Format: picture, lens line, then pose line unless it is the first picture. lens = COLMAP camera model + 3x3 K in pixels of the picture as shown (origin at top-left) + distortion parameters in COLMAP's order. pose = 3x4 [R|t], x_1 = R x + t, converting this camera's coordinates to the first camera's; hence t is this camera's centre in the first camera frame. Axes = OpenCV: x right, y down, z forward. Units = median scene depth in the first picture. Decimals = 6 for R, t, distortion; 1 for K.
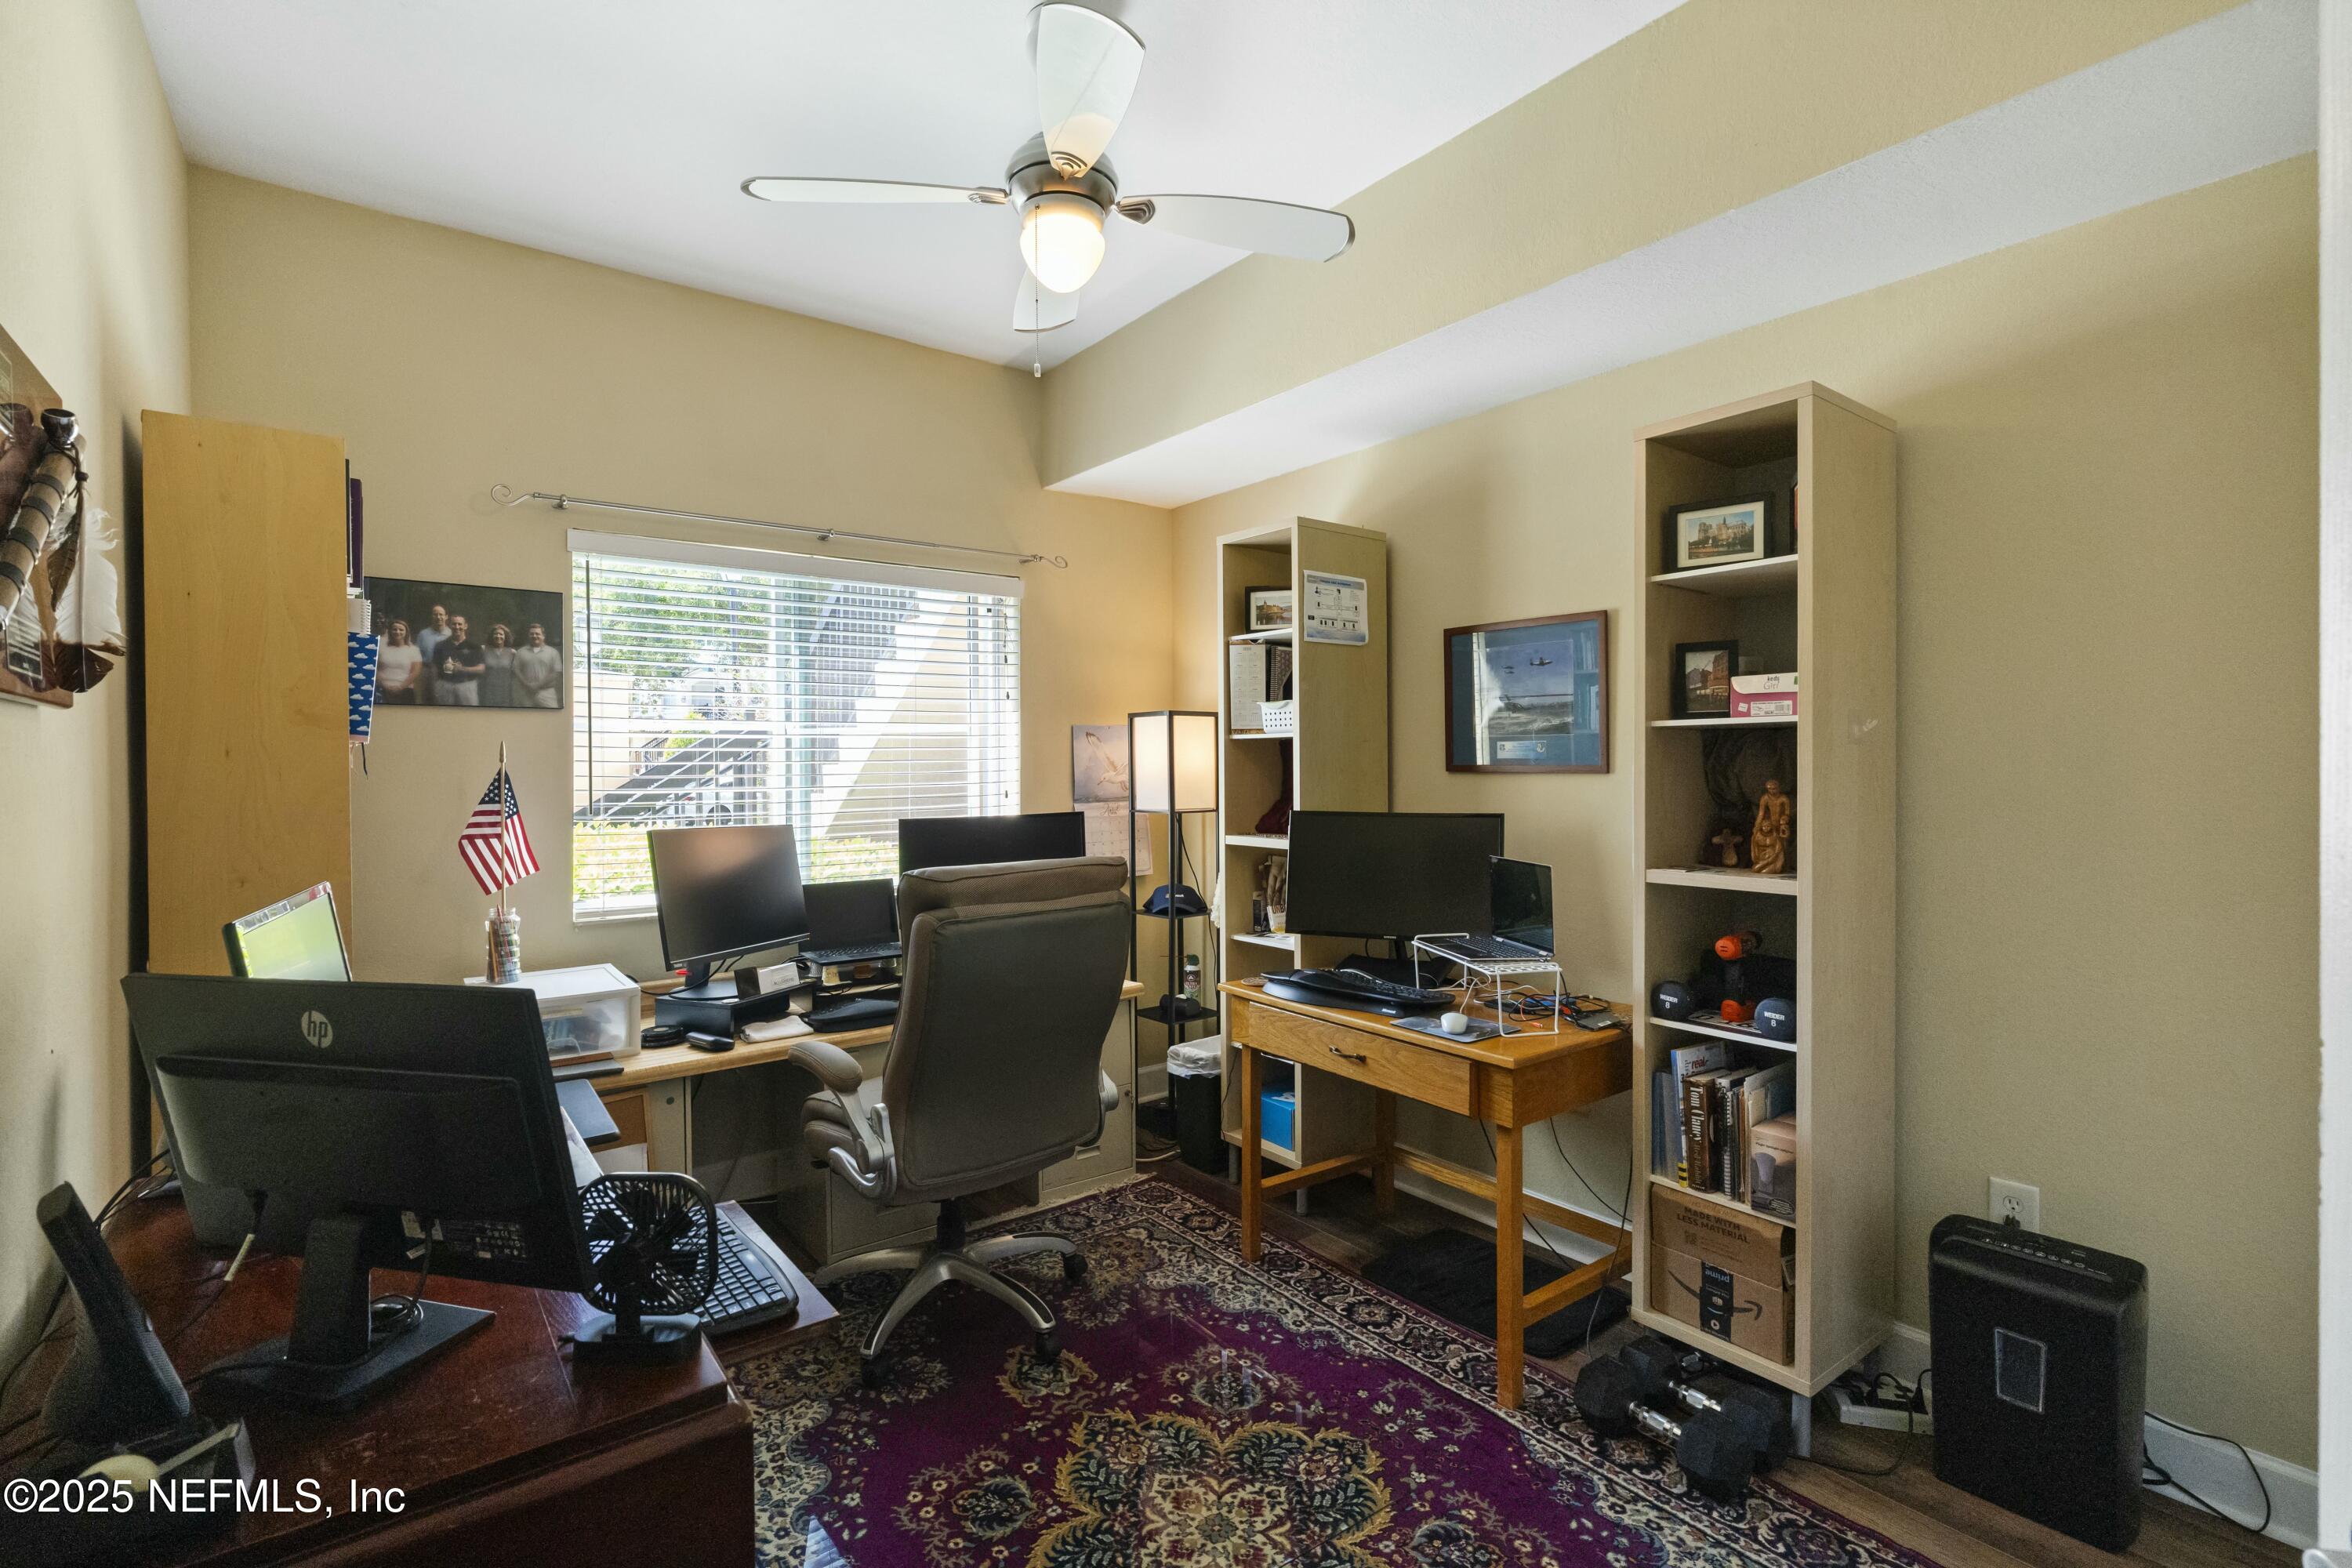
lens RADIAL K [[1054.1, 0, 1190.0], [0, 1054.1, 772.2], [0, 0, 1]] dist [-0.001950, 0.000529]
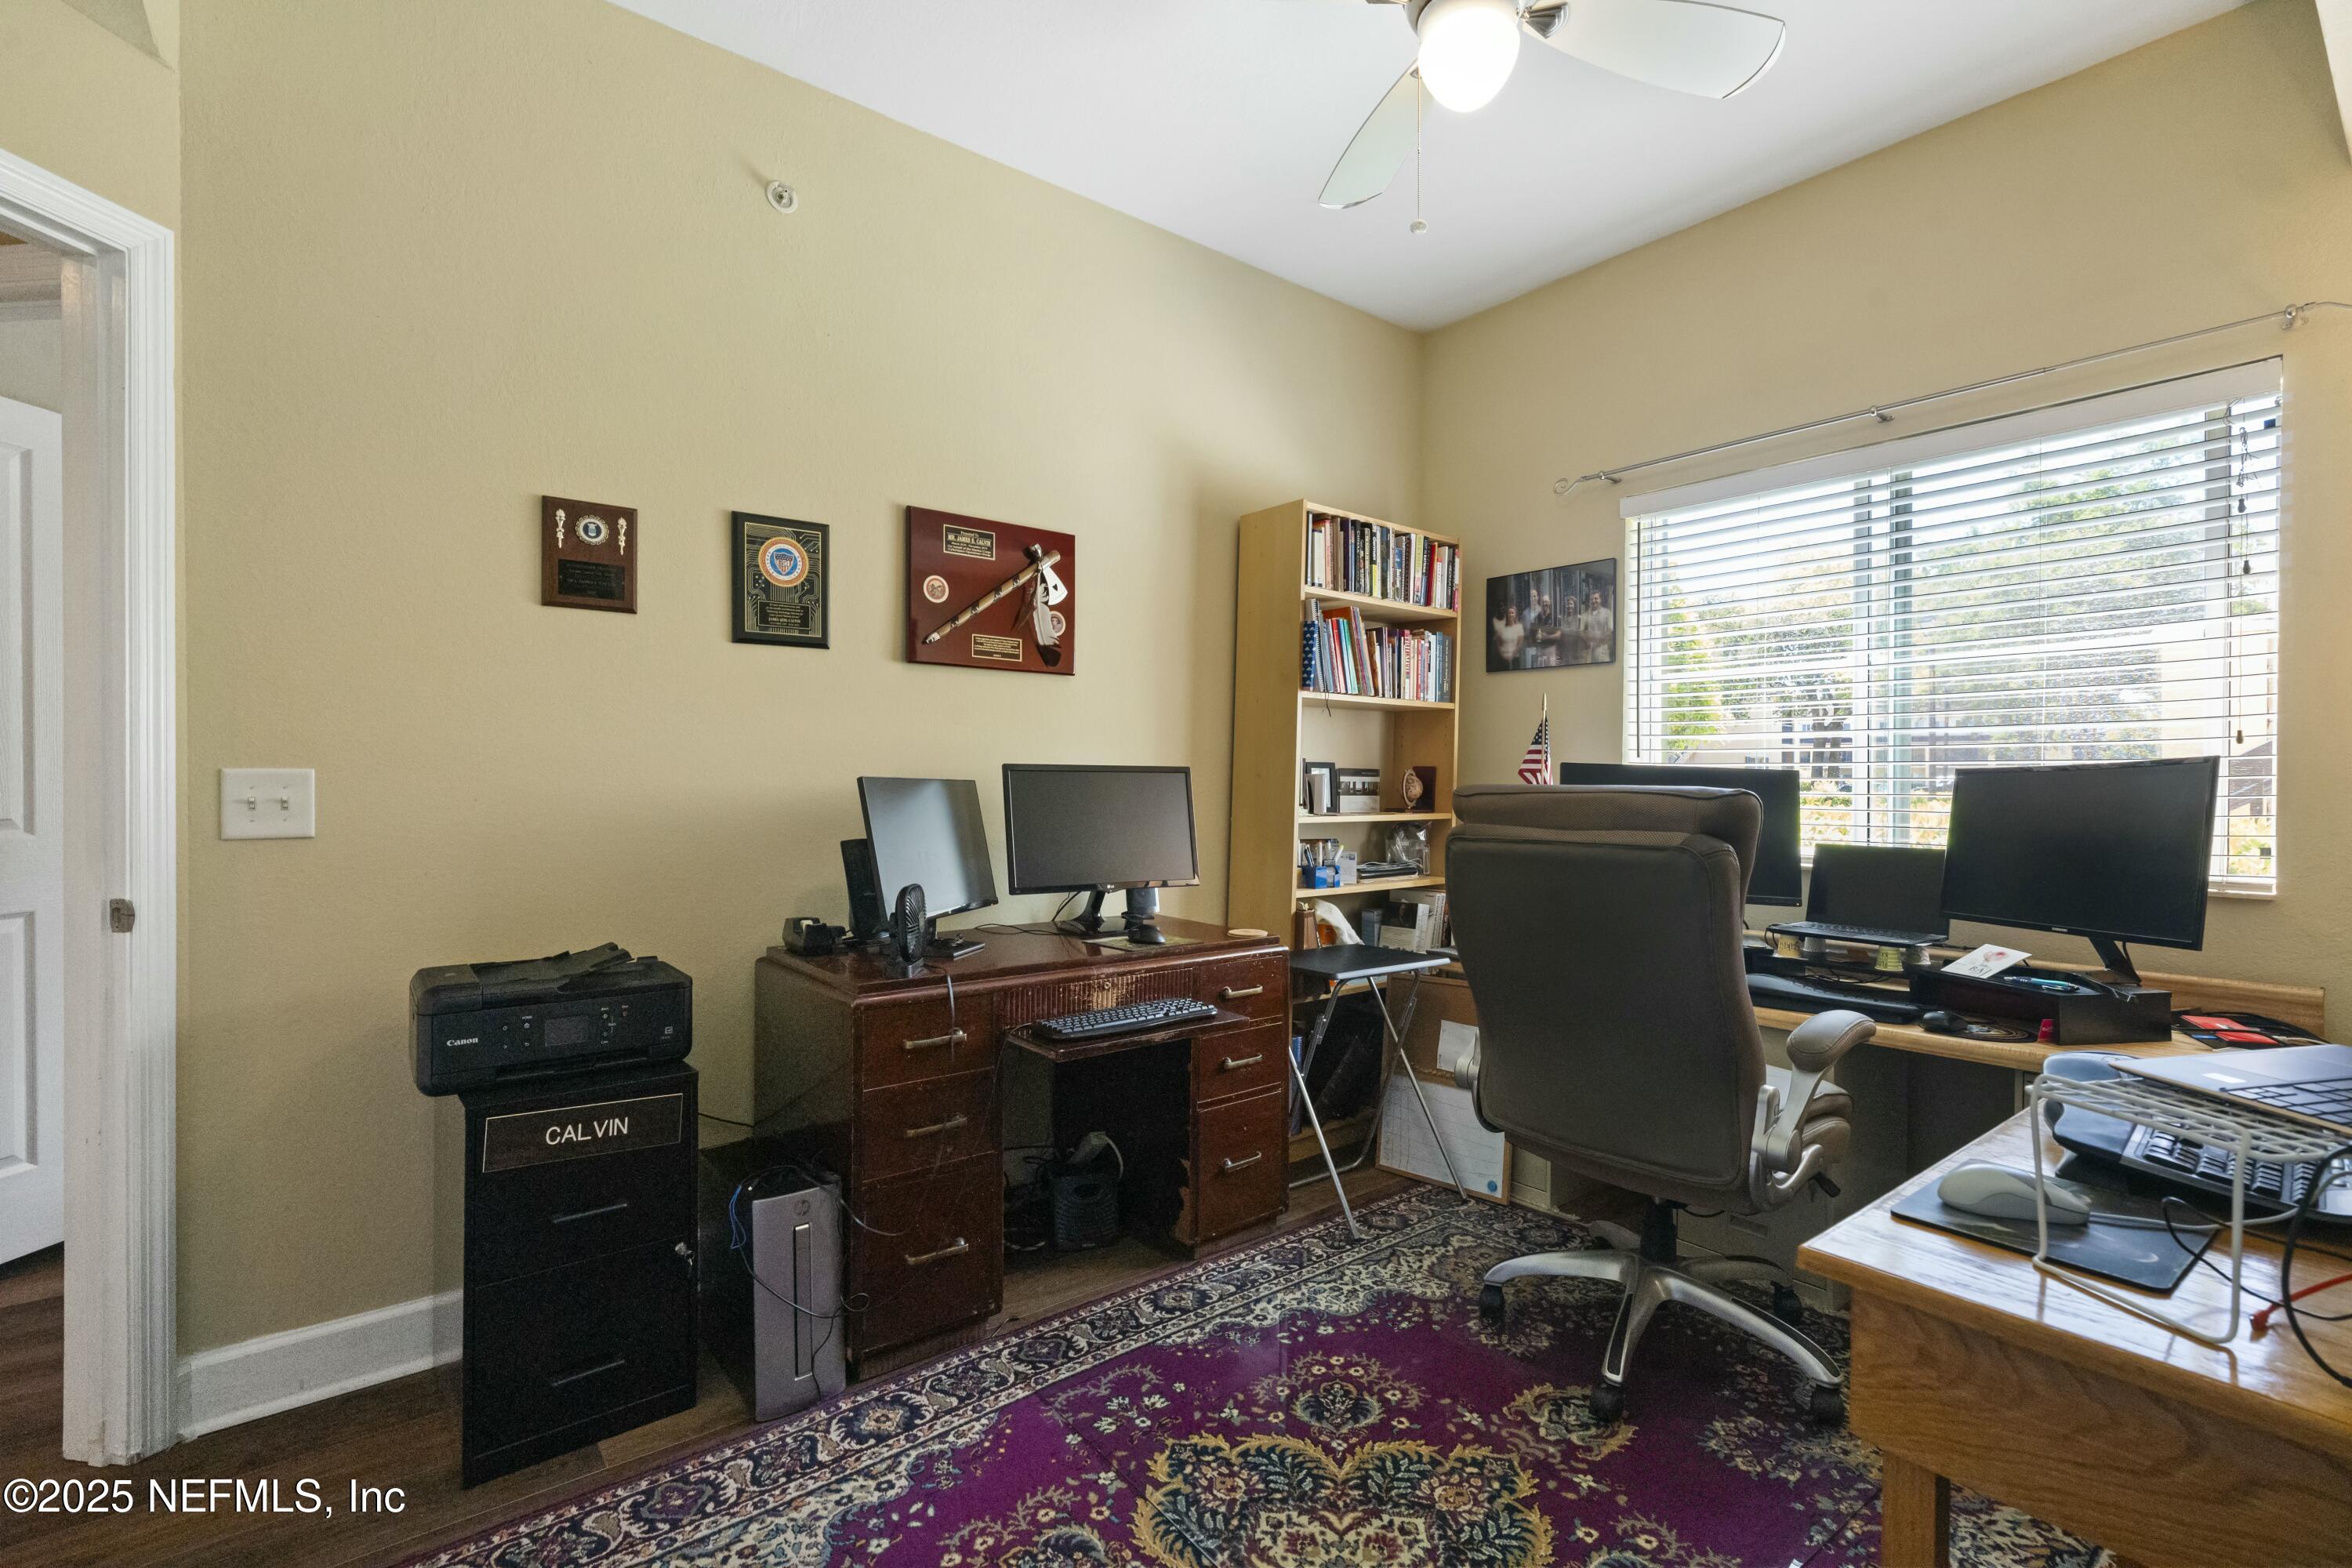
lens RADIAL K [[1054.1, 0, 1190.0], [0, 1054.1, 772.2], [0, 0, 1]] dist [-0.001950, 0.000529]
pose [[0.028131, 0.001904, -0.999602, 0.579851], [-0.014235, 0.999898, 0.001504, 0.070475], [0.999503, 0.014187, 0.028155, 0.594462]]
